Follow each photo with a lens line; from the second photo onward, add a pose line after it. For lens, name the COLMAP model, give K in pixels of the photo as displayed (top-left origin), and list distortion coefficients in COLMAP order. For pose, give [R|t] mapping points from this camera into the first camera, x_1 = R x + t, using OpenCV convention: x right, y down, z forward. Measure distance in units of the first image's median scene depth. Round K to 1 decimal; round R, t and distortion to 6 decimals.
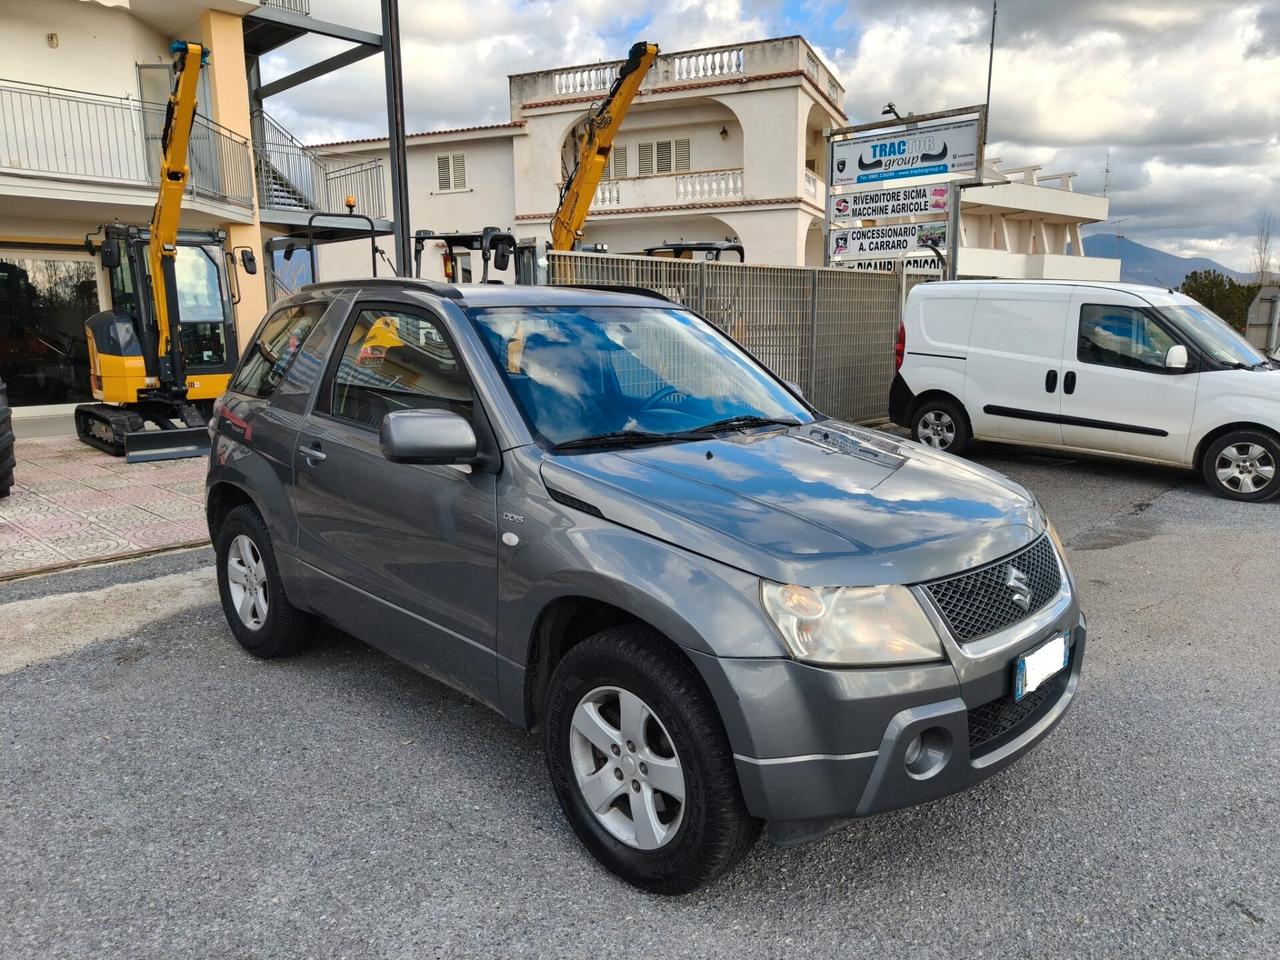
lens RADIAL K [[907.6, 0, 645.8], [0, 907.6, 478.8], [0, 0, 1]] dist [0.007957, -0.002073]
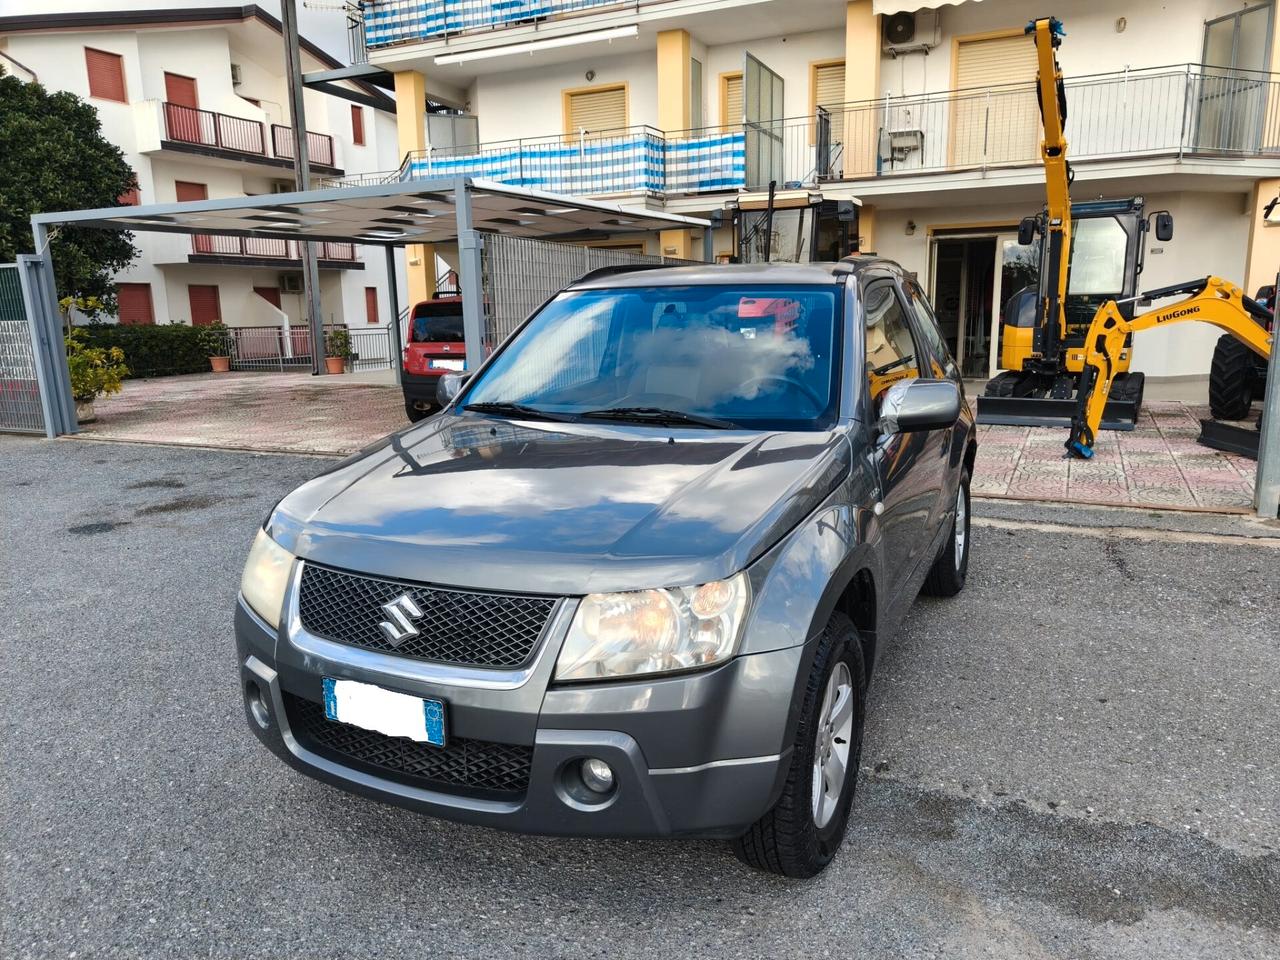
lens RADIAL K [[909.1, 0, 658.2], [0, 909.1, 487.4], [0, 0, 1]] dist [0.005699, 0.000548]
pose [[0.332052, 0.185575, -0.924826, 0.249075], [-0.146004, 0.978751, 0.143974, -0.031769], [0.931893, 0.087221, 0.352091, 0.180280]]
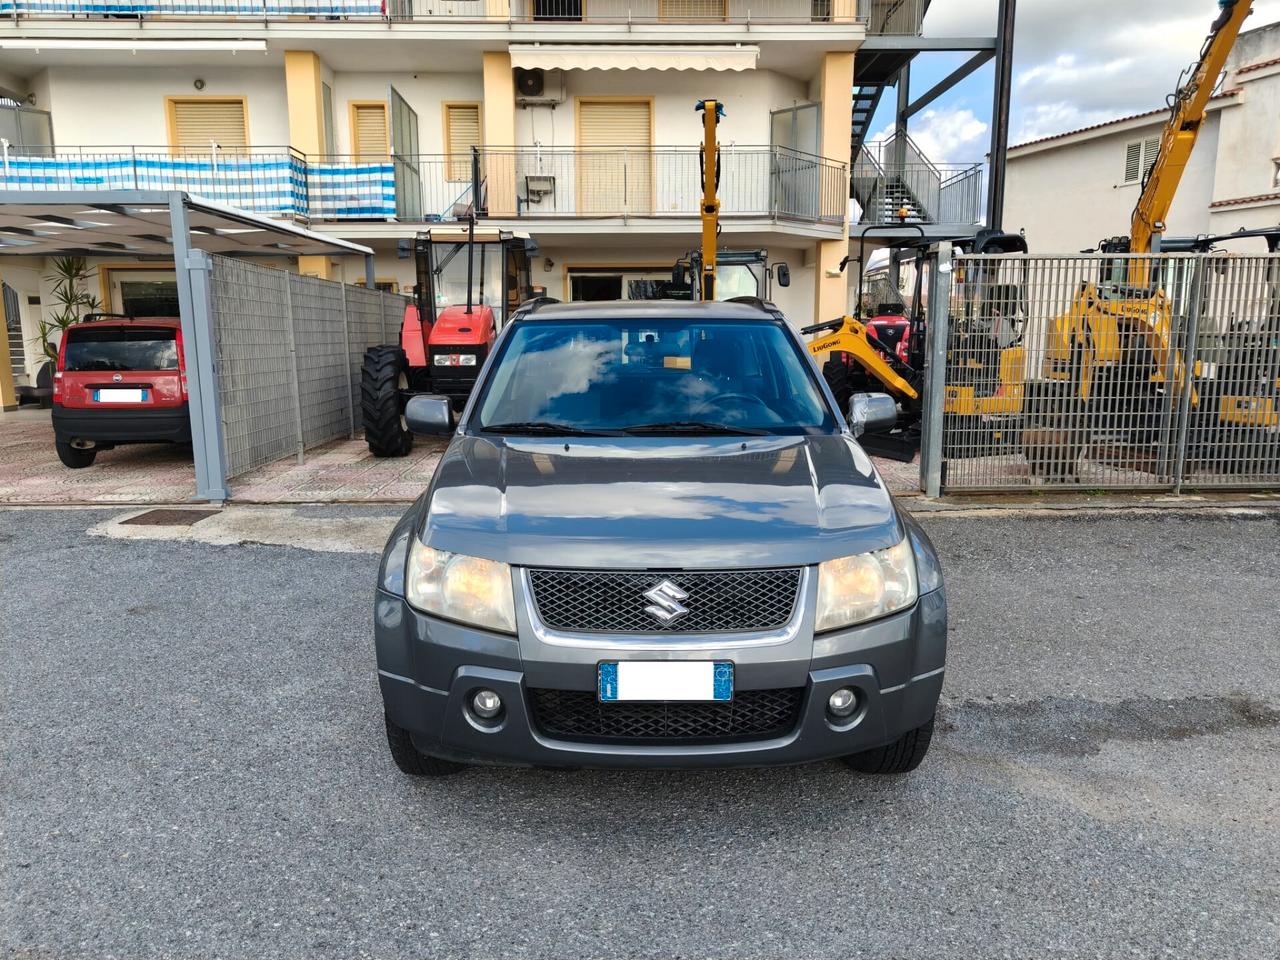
lens RADIAL K [[905.7, 0, 633.3], [0, 905.7, 479.1], [0, 0, 1]] dist [0.010462, 0.000195]
pose [[0.711539, 0.117700, -0.692718, 0.208163], [-0.120686, 0.991691, 0.044534, -0.010506], [0.692204, 0.051914, 0.719832, 0.049977]]
